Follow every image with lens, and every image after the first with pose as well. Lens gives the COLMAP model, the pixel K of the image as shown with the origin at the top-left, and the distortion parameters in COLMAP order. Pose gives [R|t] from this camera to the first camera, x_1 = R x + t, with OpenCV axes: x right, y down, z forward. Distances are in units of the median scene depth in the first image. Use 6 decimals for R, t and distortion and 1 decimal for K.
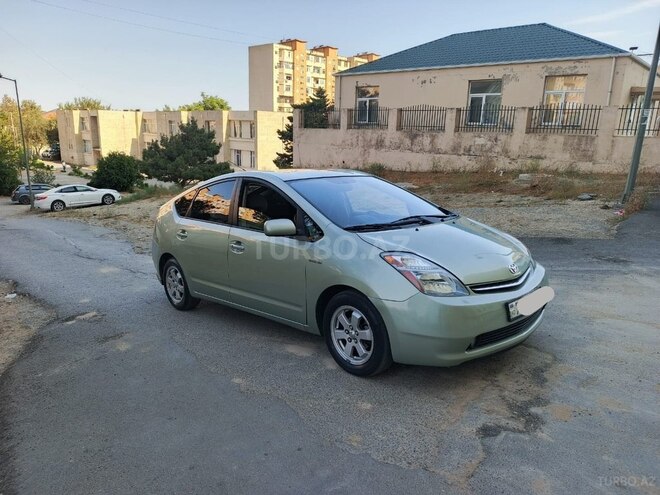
lens RADIAL K [[470.7, 0, 326.9], [0, 470.7, 248.9], [0, 0, 1]] dist [0.012896, -0.007368]
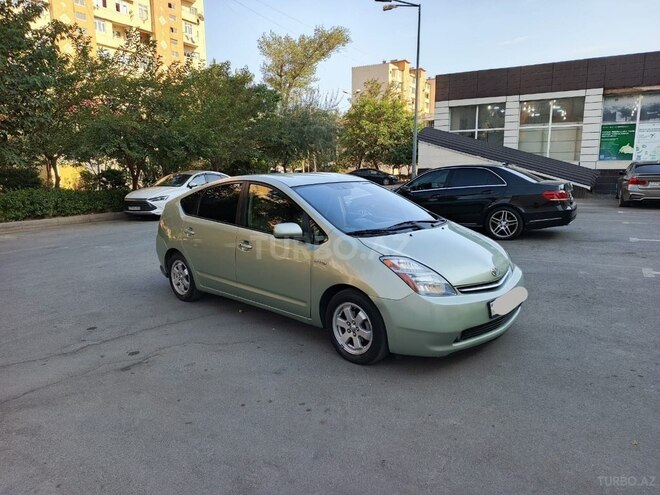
lens RADIAL K [[470.7, 0, 326.9], [0, 470.7, 248.9], [0, 0, 1]] dist [0.012896, -0.007368]
pose [[0.999096, 0.016077, 0.039364, -0.055222], [-0.016994, 0.999589, 0.023070, -0.032212], [-0.038977, -0.023718, 0.998959, -0.120784]]
